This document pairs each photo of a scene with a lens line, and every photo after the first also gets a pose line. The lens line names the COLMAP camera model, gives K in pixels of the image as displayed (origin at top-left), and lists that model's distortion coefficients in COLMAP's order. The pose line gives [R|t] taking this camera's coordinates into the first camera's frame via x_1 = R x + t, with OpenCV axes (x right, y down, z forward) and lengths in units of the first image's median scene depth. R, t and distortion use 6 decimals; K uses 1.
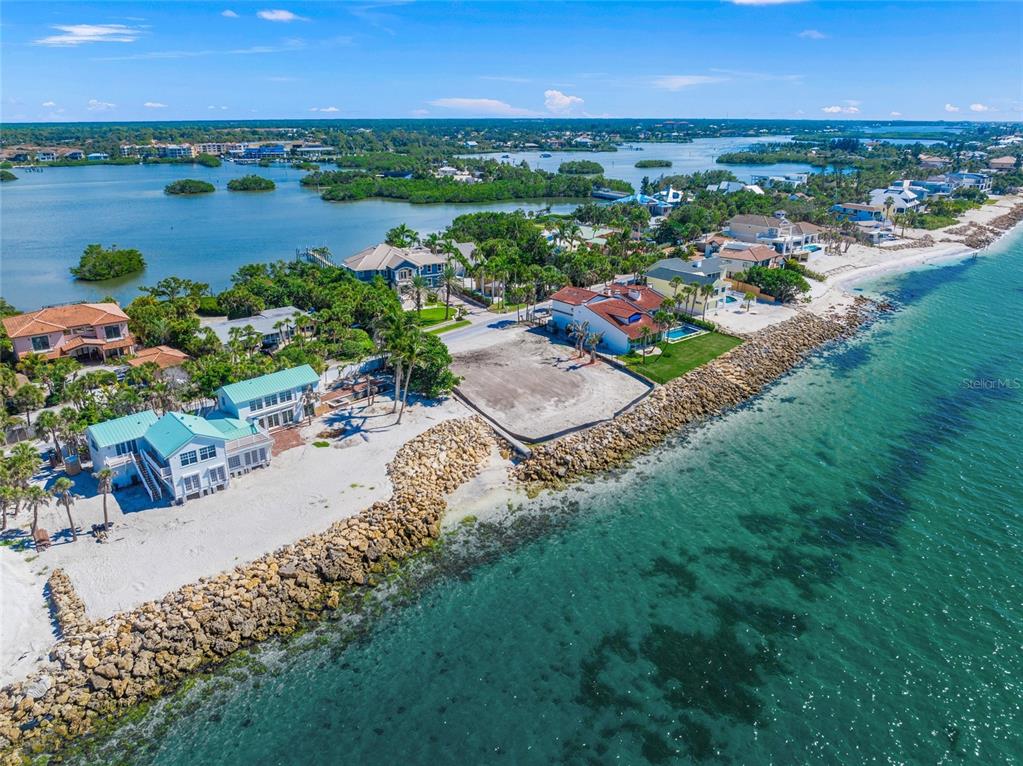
lens RADIAL K [[724.5, 0, 511.5], [0, 724.5, 383.0], [0, 0, 1]] dist [-0.035279, -0.000726]
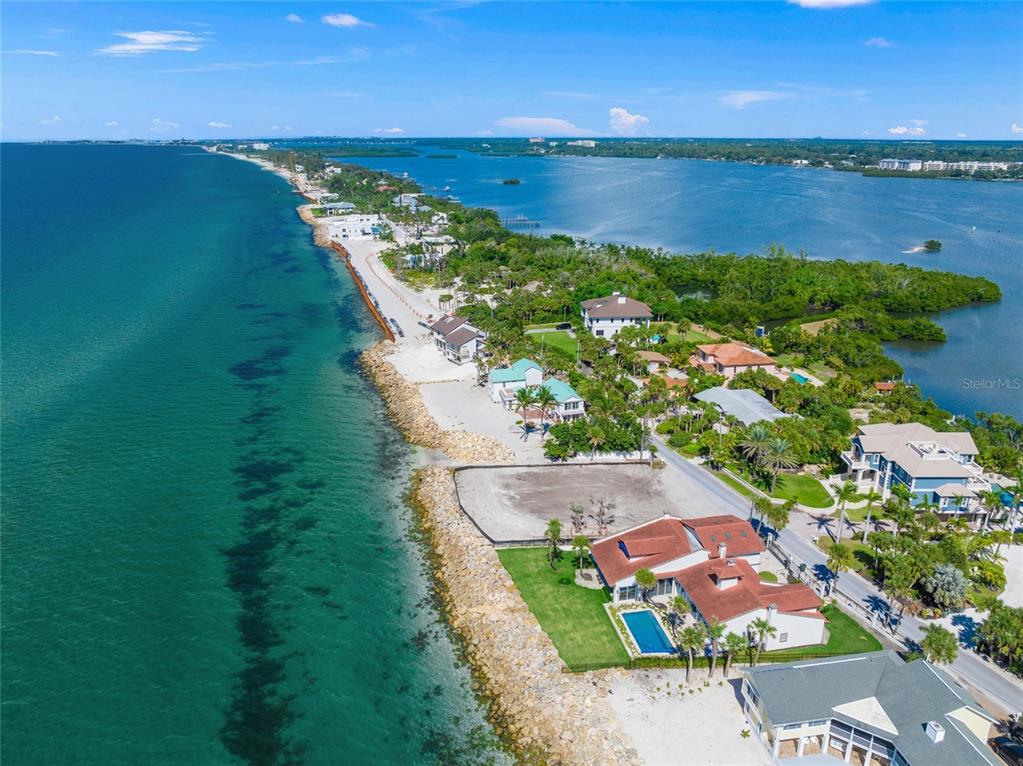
lens RADIAL K [[724.5, 0, 511.5], [0, 724.5, 383.0], [0, 0, 1]] dist [-0.035279, -0.000726]
pose [[-0.487834, 0.279725, -0.826905, 1.075052], [-0.296974, 0.837585, 0.458538, -0.730065], [0.820868, 0.469260, -0.325532, 1.402323]]
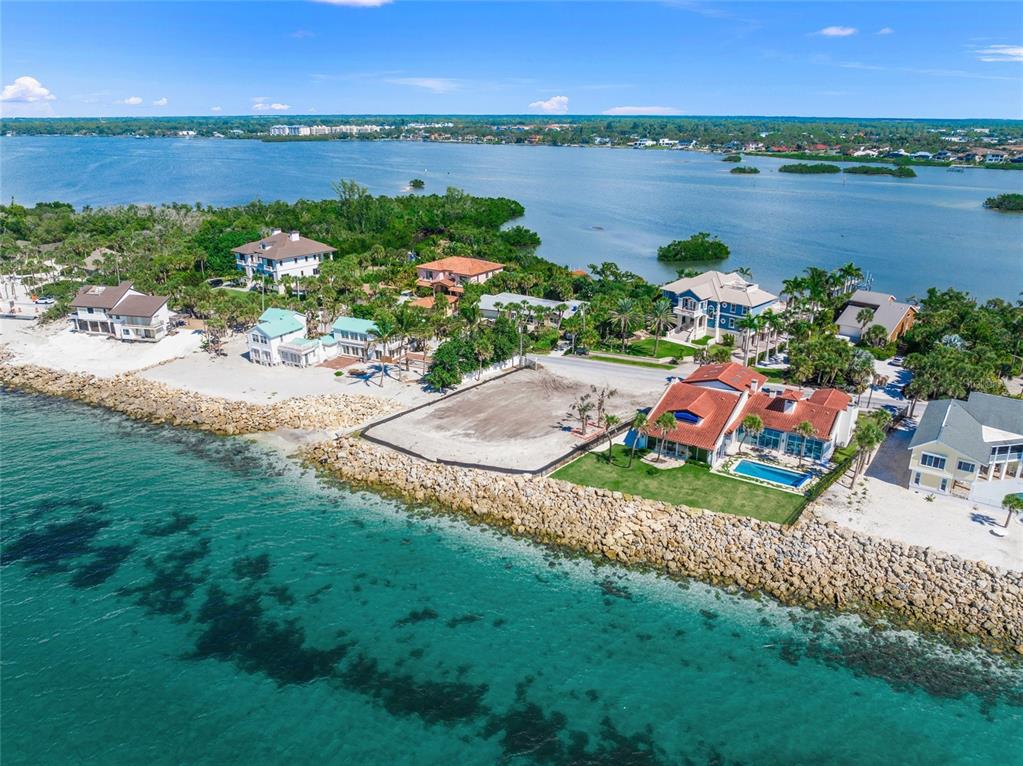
lens RADIAL K [[724.5, 0, 511.5], [0, 724.5, 383.0], [0, 0, 1]] dist [-0.035279, -0.000726]
pose [[0.294132, 0.332765, -0.895965, 1.010491], [-0.329269, 0.915326, 0.231862, -0.307114], [0.897256, 0.226816, 0.378797, 0.723113]]
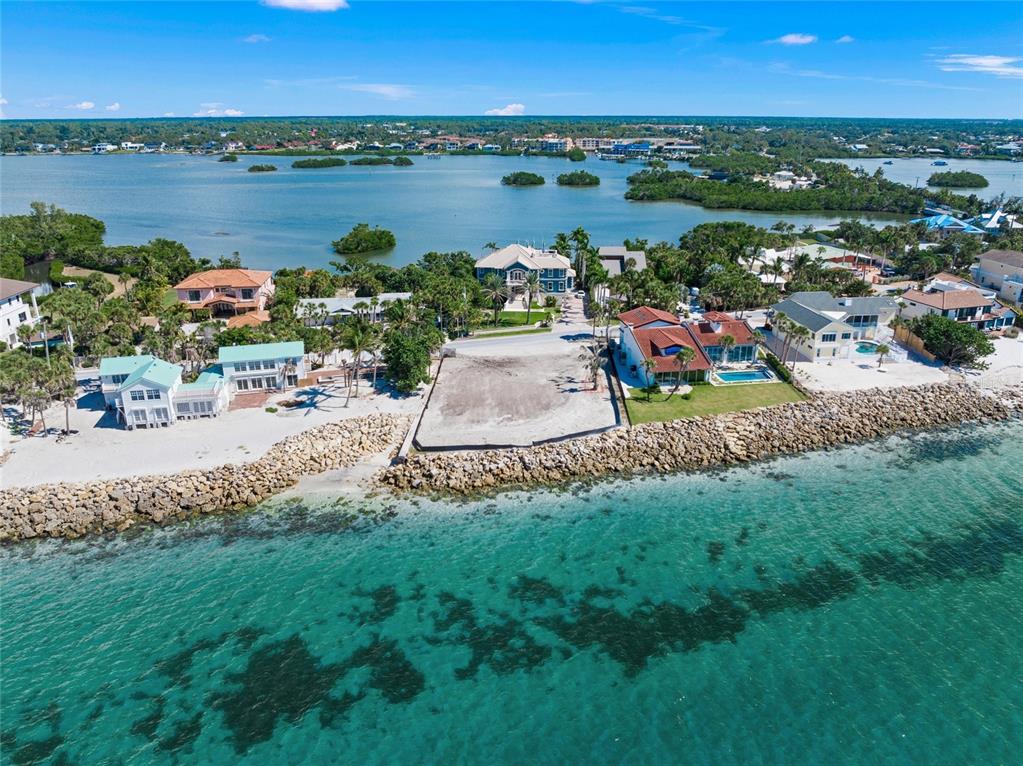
lens RADIAL K [[728.8, 0, 511.5], [0, 728.8, 383.0], [0, 0, 1]] dist [-0.034898, -0.001806]
pose [[0.856499, 0.178359, -0.484353, 0.577383], [-0.177377, 0.982957, 0.048304, -0.076005], [0.484713, 0.044541, 0.873538, 0.159134]]
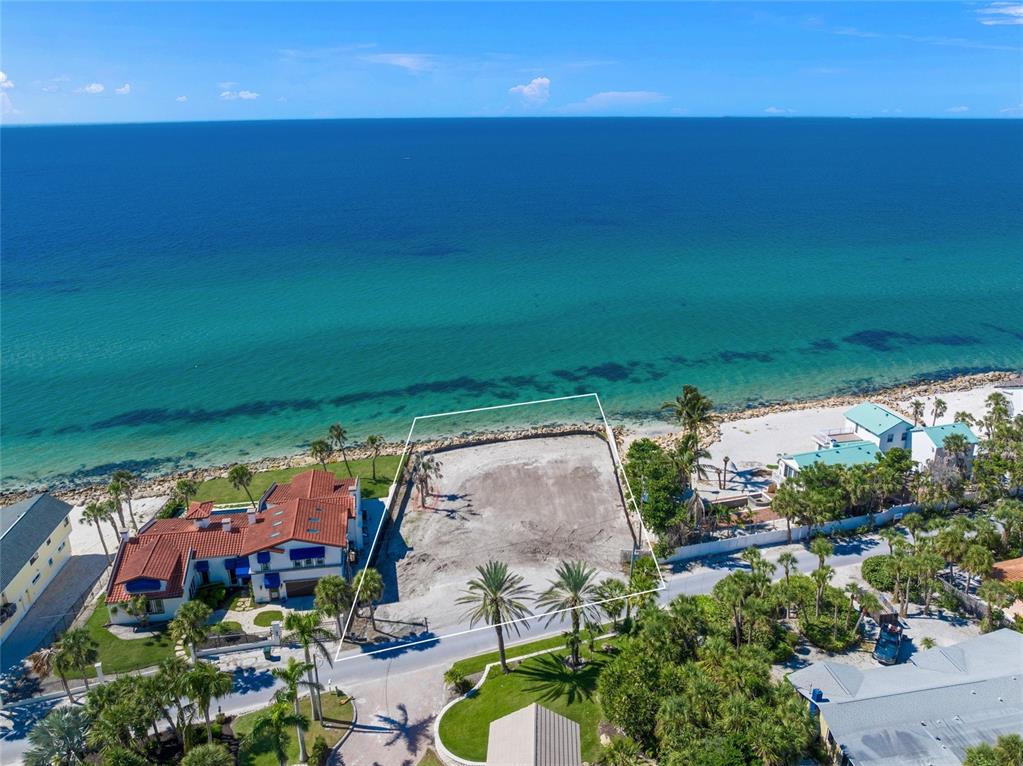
lens RADIAL K [[762.9, 0, 511.5], [0, 762.9, 383.0], [0, 0, 1]] dist [-0.018407, 0.000031]
pose [[-0.865396, -0.164357, 0.473366, -0.415067], [0.178736, 0.781289, 0.598031, -0.732847], [-0.468127, 0.602142, -0.646748, 1.738587]]
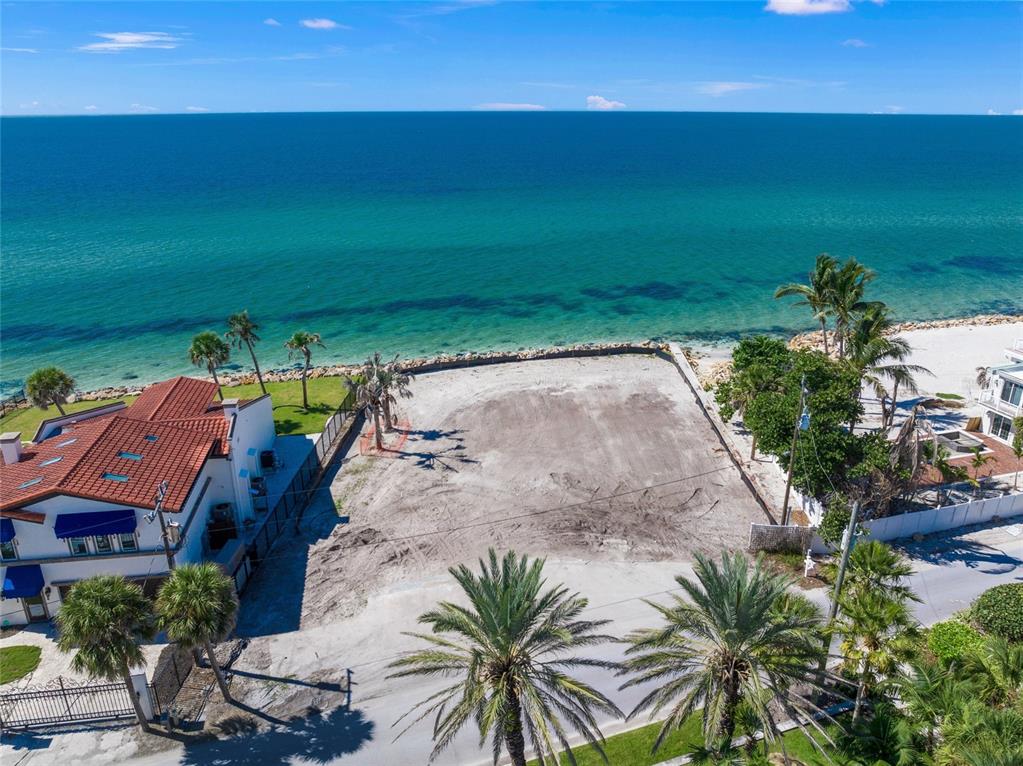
lens RADIAL K [[728.8, 0, 511.5], [0, 728.8, 383.0], [0, 0, 1]] dist [-0.034898, -0.001806]
pose [[-0.859677, -0.181456, 0.477523, -0.212505], [0.177138, 0.770896, 0.611835, -0.393106], [-0.479142, 0.610568, -0.630579, 1.517592]]
